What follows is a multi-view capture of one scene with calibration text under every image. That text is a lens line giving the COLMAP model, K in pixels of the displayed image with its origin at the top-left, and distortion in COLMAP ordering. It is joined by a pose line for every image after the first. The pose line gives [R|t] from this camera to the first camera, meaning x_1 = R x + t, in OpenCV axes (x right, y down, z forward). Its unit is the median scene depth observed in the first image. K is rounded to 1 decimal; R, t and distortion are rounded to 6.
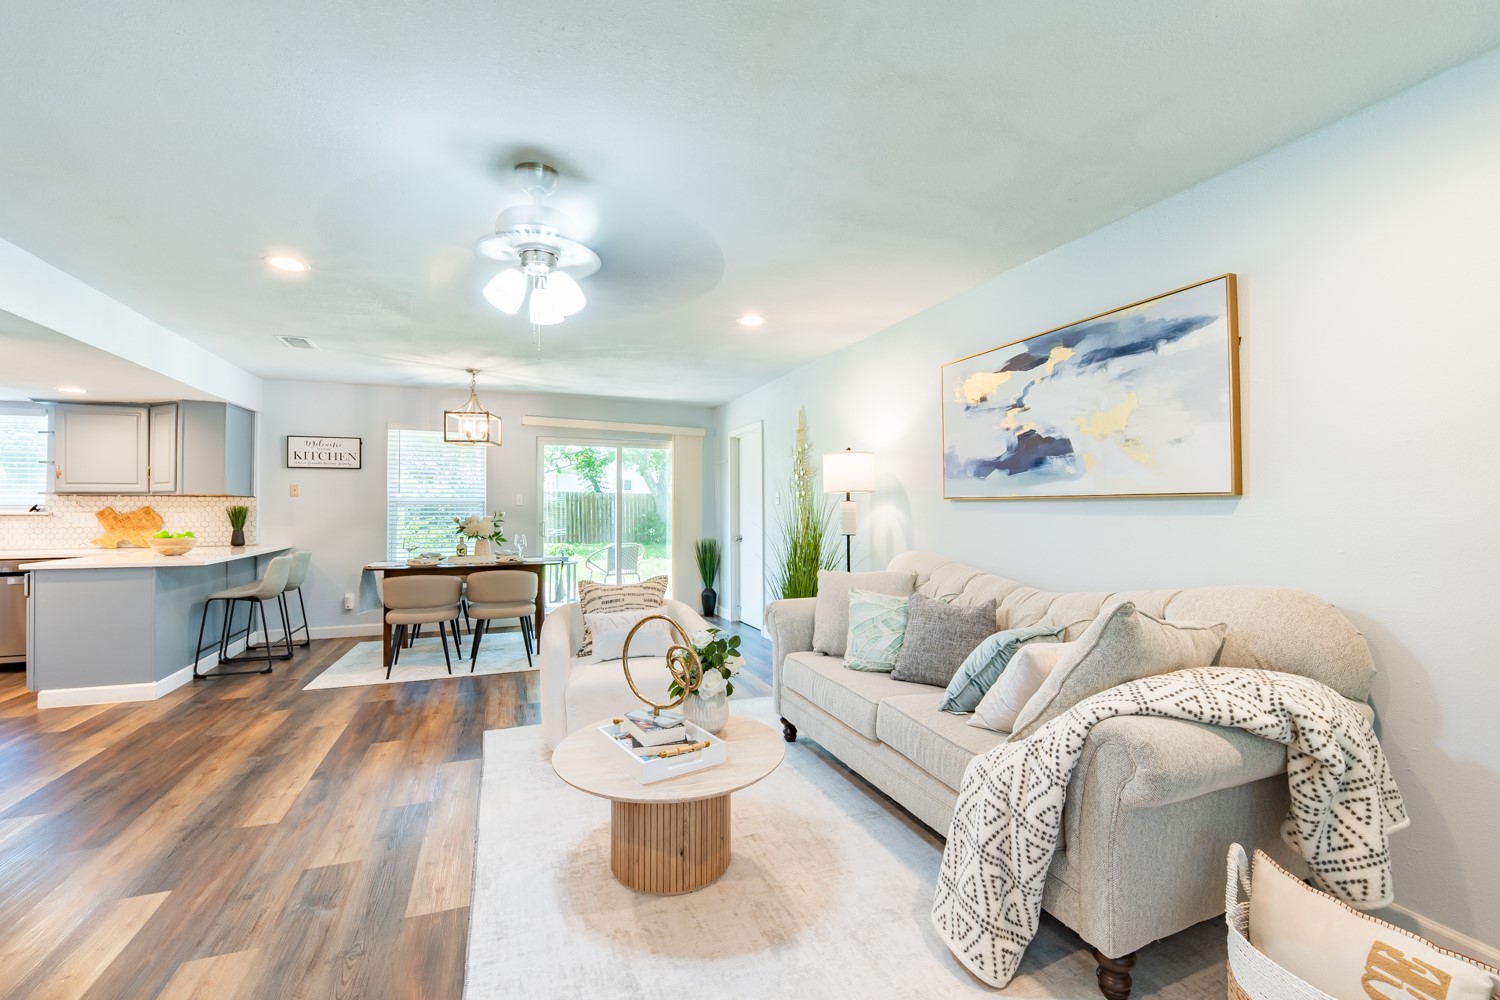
lens RADIAL K [[637.8, 0, 745.3], [0, 637.8, 504.0], [0, 0, 1]] dist [-0.008833, -0.004458]
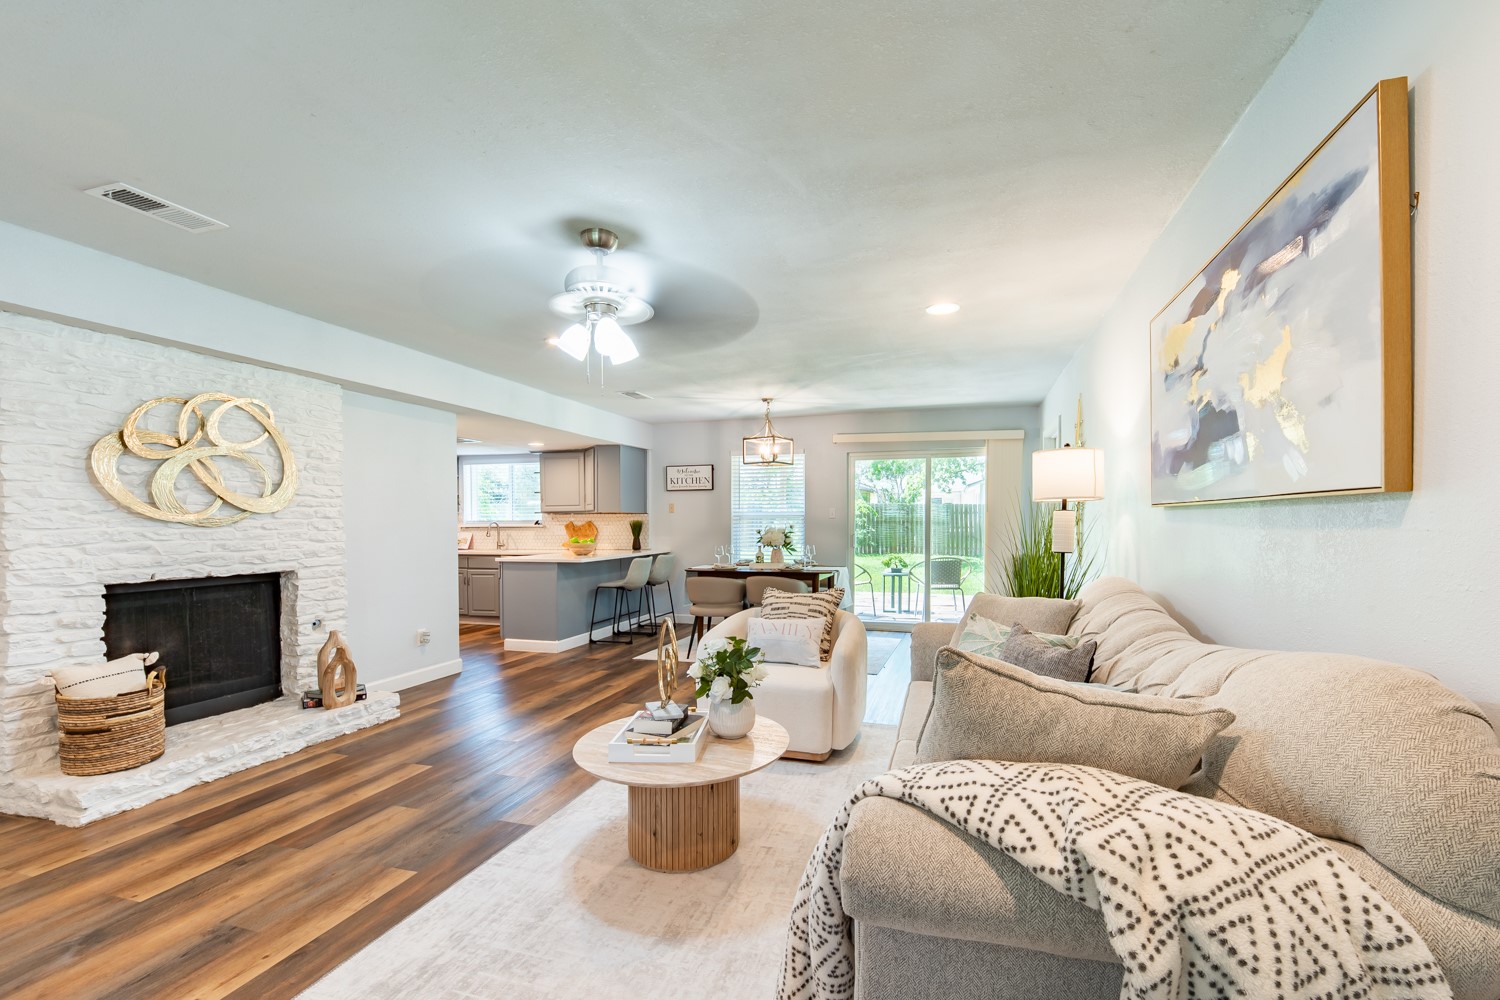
lens RADIAL K [[637.8, 0, 752.0], [0, 637.8, 533.1], [0, 0, 1]] dist [-0.008833, -0.004458]
pose [[0.789690, 0.007213, -0.613463, 0.471046], [0.008279, 0.999715, 0.022411, 0.004066], [0.613450, -0.022777, 0.789405, 0.165862]]
